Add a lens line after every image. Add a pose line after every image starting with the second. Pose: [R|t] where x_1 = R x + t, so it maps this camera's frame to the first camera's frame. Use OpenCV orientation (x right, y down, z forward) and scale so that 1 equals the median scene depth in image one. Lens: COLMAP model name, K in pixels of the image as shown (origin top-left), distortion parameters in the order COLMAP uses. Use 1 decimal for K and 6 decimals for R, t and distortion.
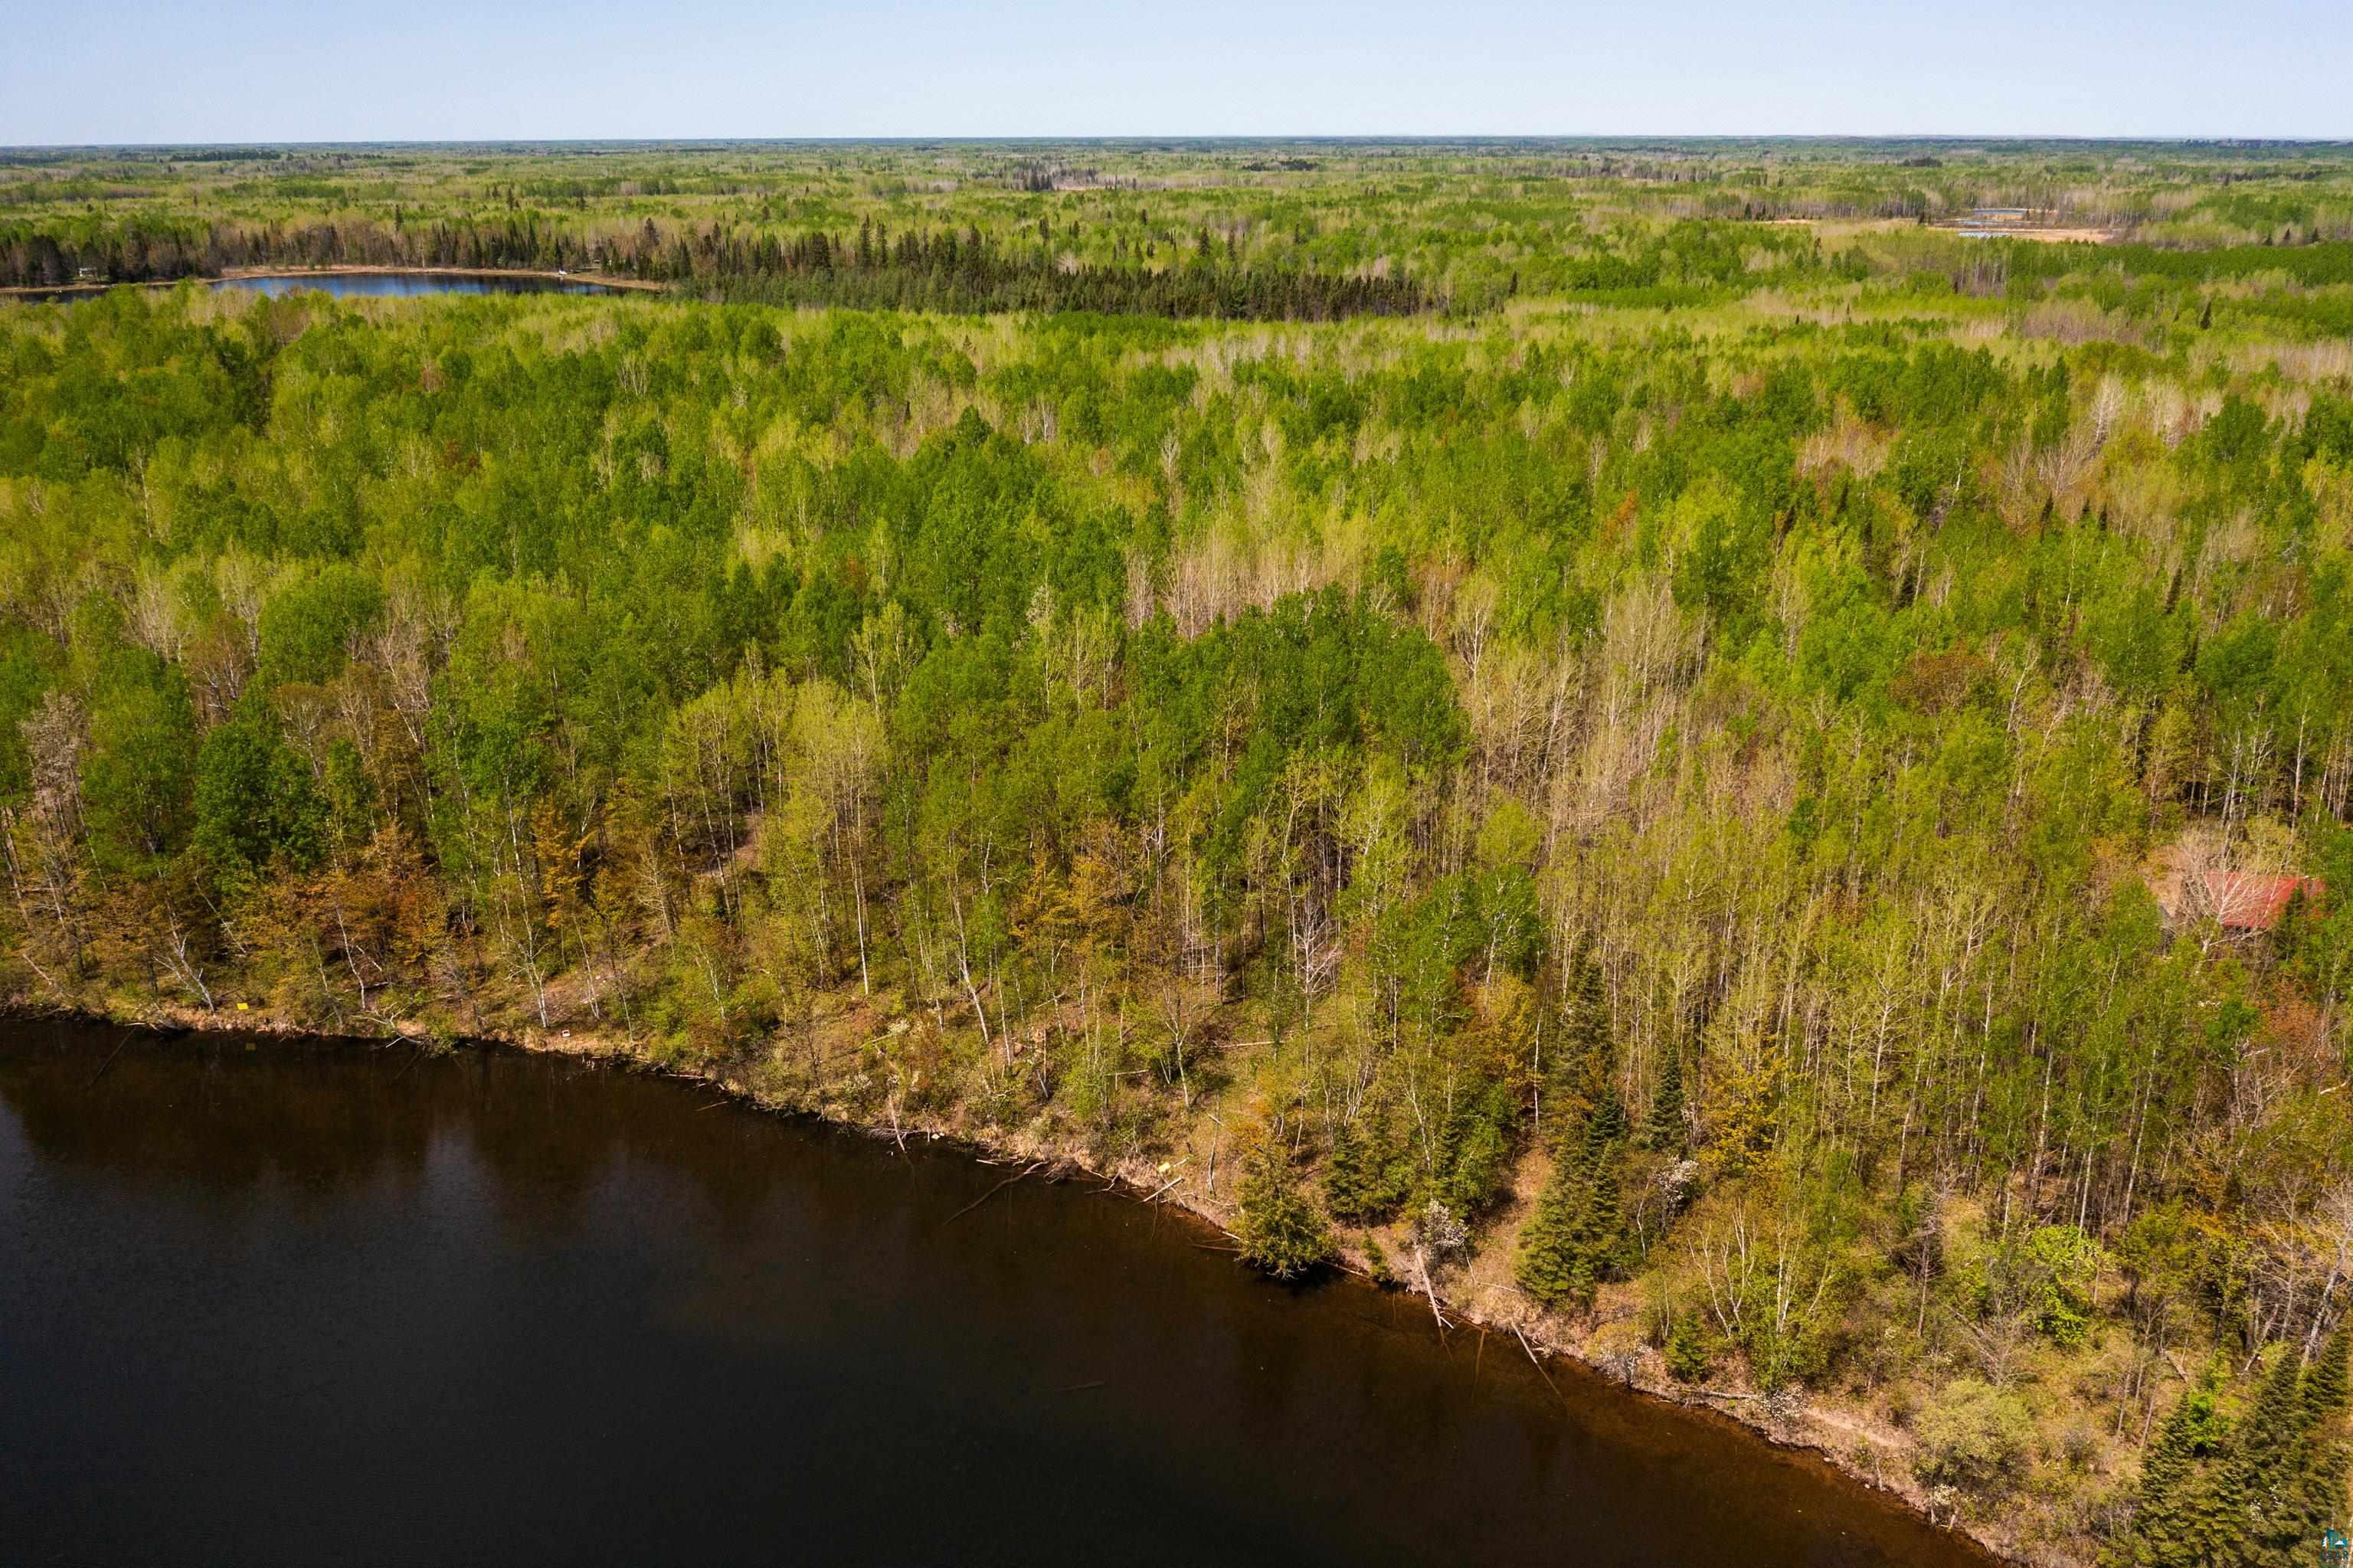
lens RADIAL K [[1887.2, 0, 1164.2], [0, 1887.2, 778.2], [0, 0, 1]] dist [-0.033917, 0.013011]
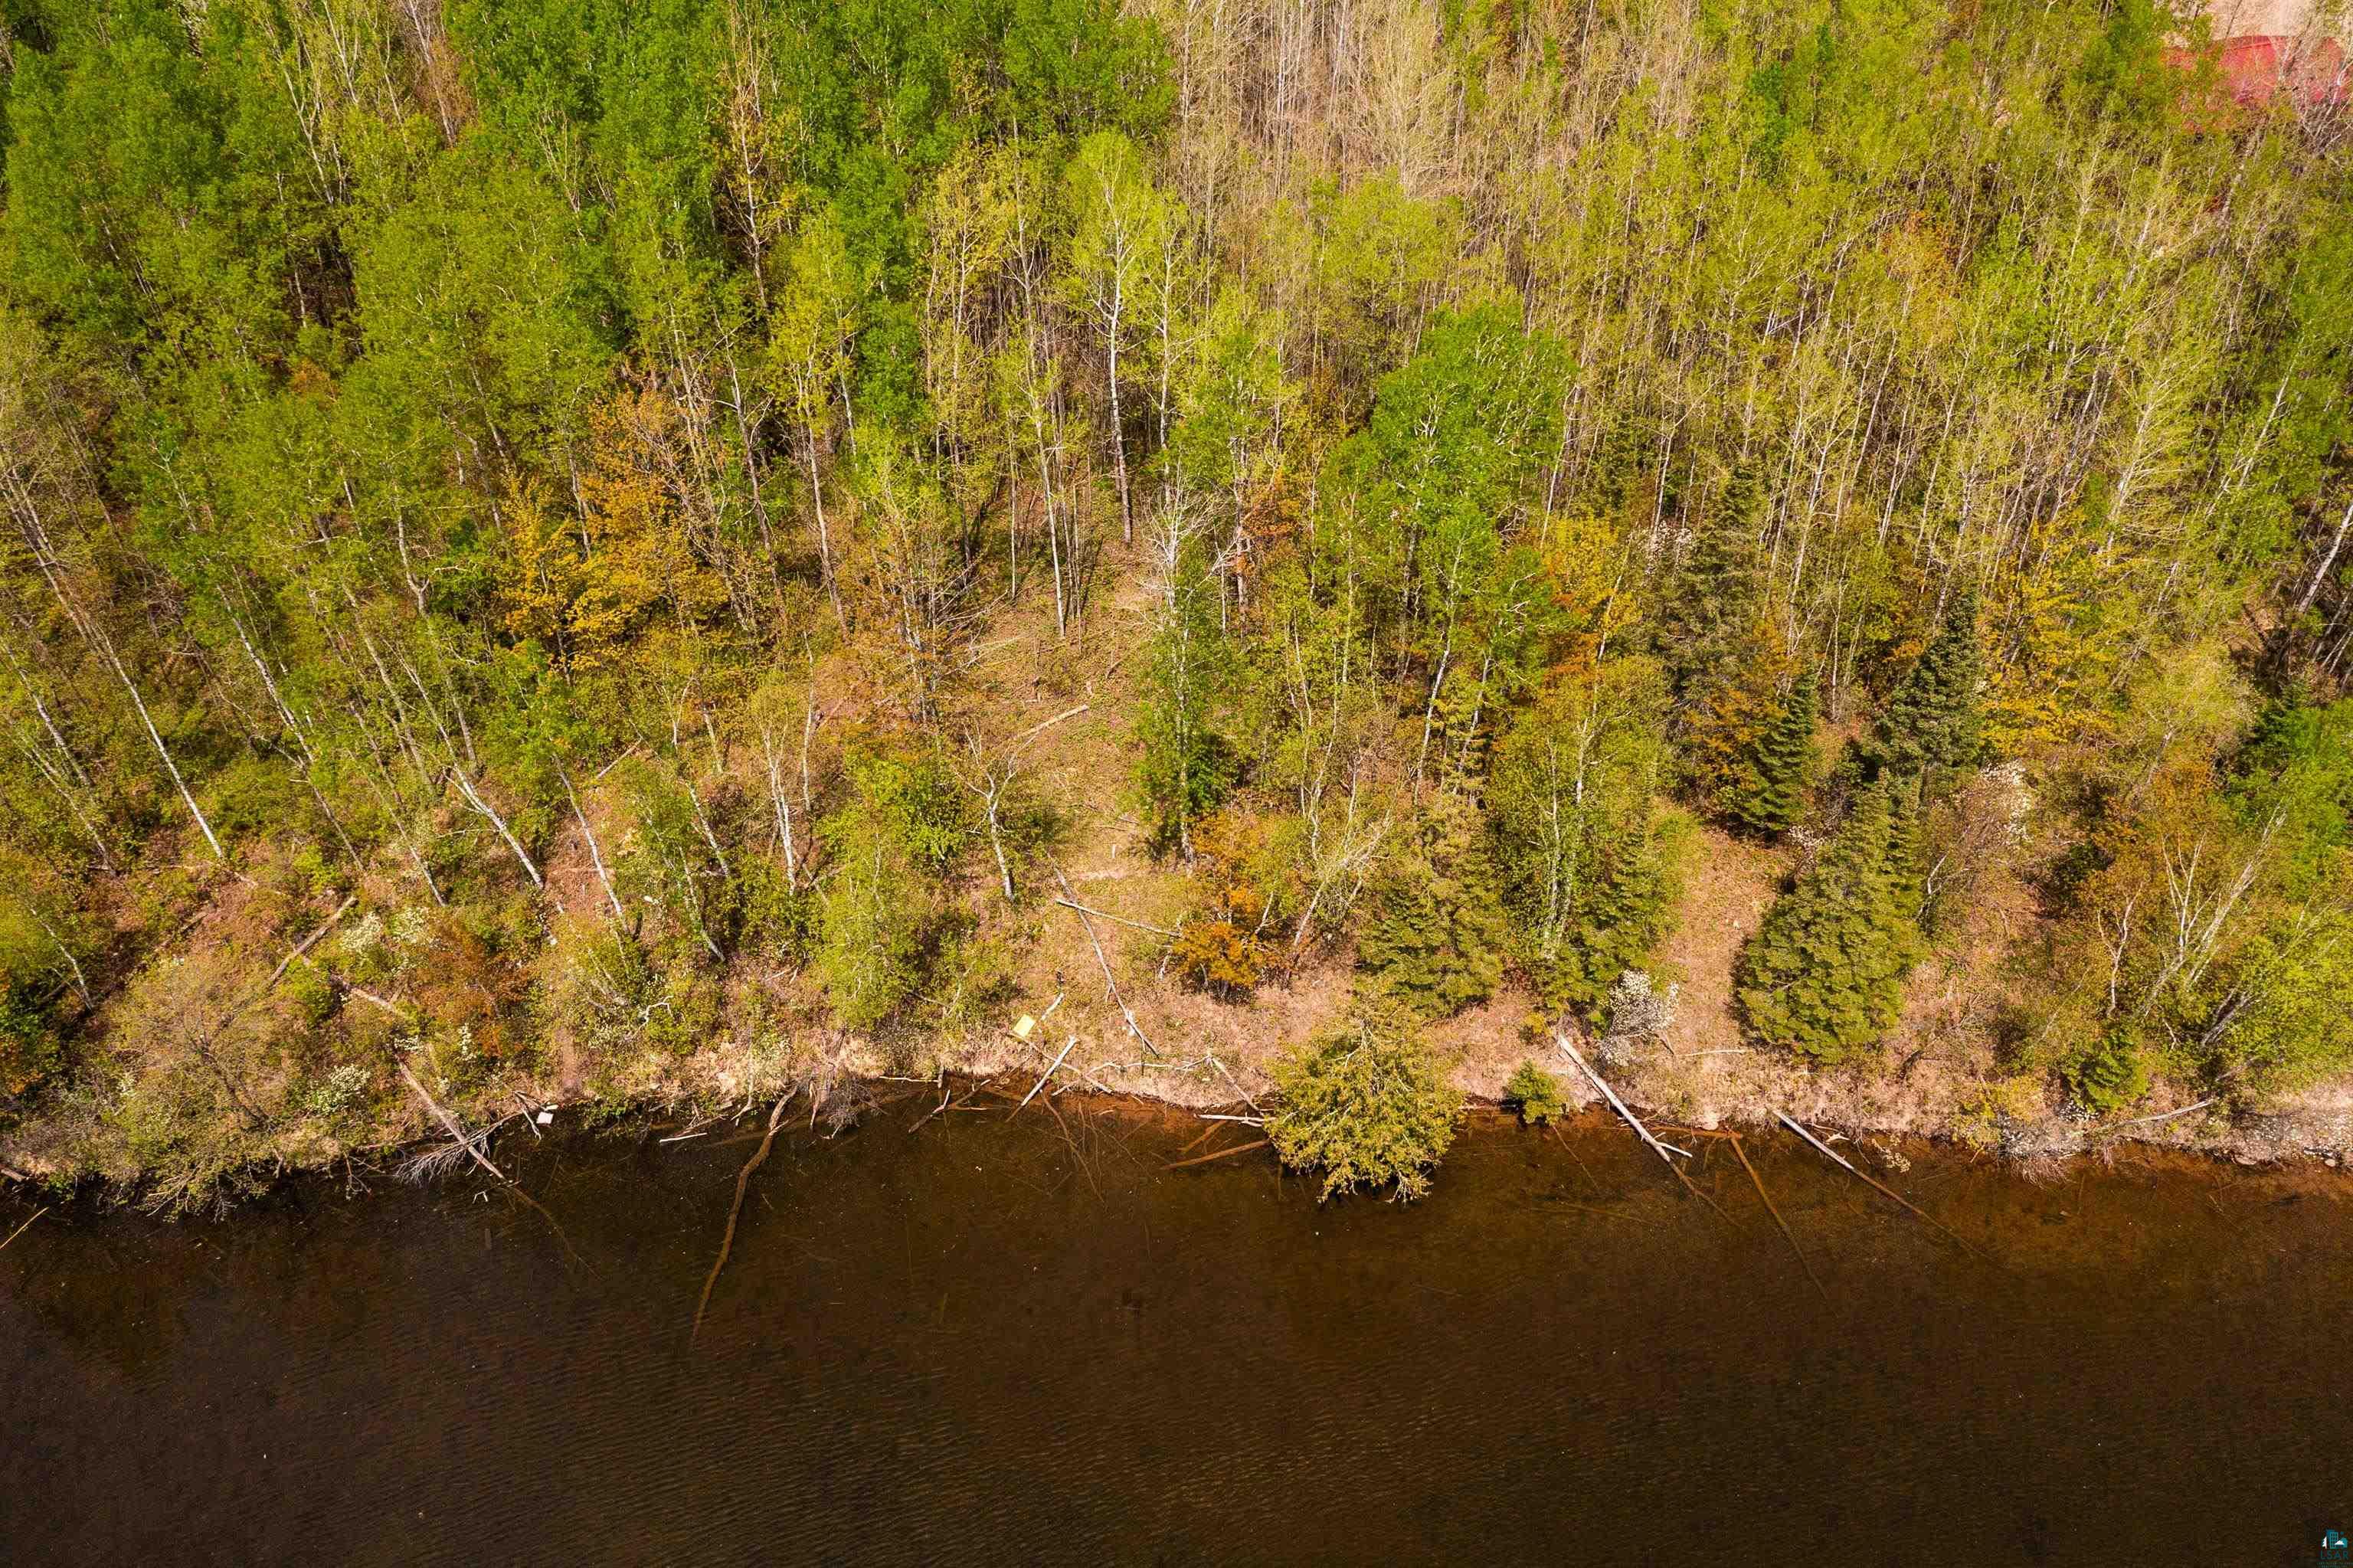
lens RADIAL K [[1887.2, 0, 1172.4], [0, 1887.2, 782.9], [0, 0, 1]] dist [-0.033917, 0.013011]
pose [[0.855955, -0.342828, 0.387053, -0.145634], [0.181223, 0.900011, 0.396407, -0.060002], [-0.484251, -0.269164, 0.832497, 0.543085]]
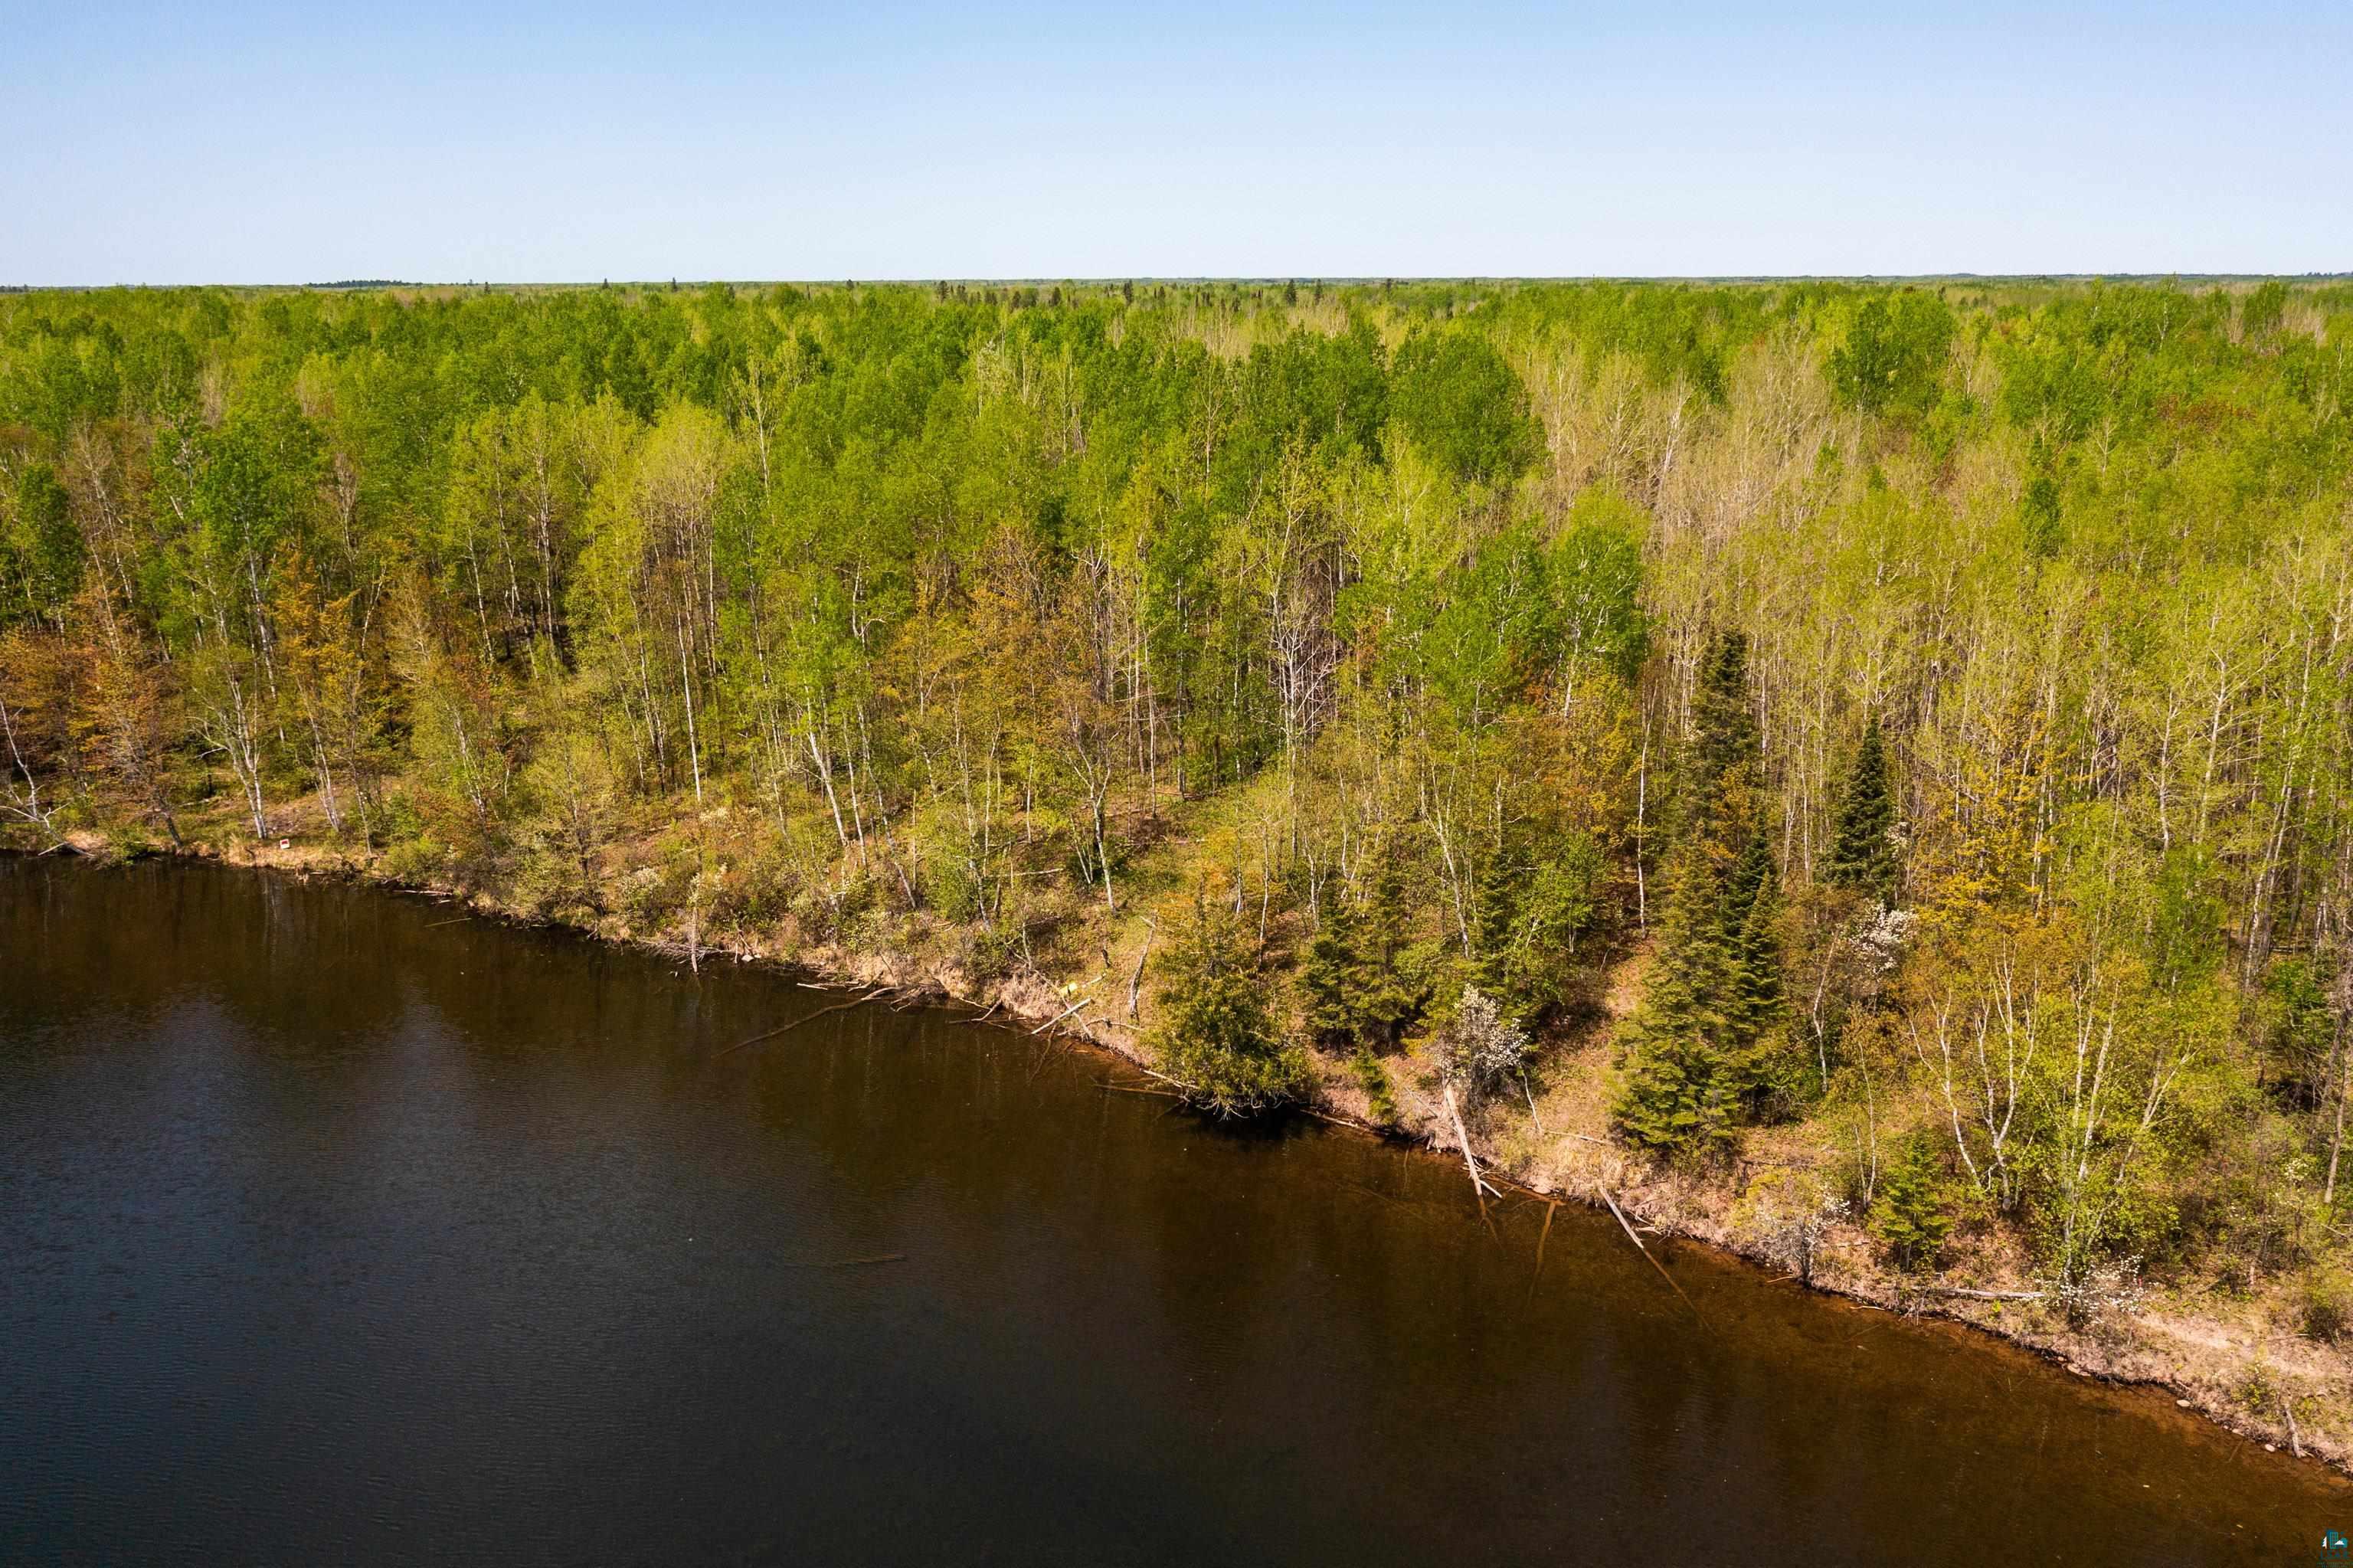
lens RADIAL K [[1887.2, 0, 1158.7], [0, 1887.2, 768.0], [0, 0, 1]] dist [-0.033917, 0.013011]
pose [[0.998315, 0.012362, -0.056692, 0.066832], [-0.016711, 0.996900, -0.076883, 0.177008], [0.055566, 0.077701, 0.995427, 0.335994]]
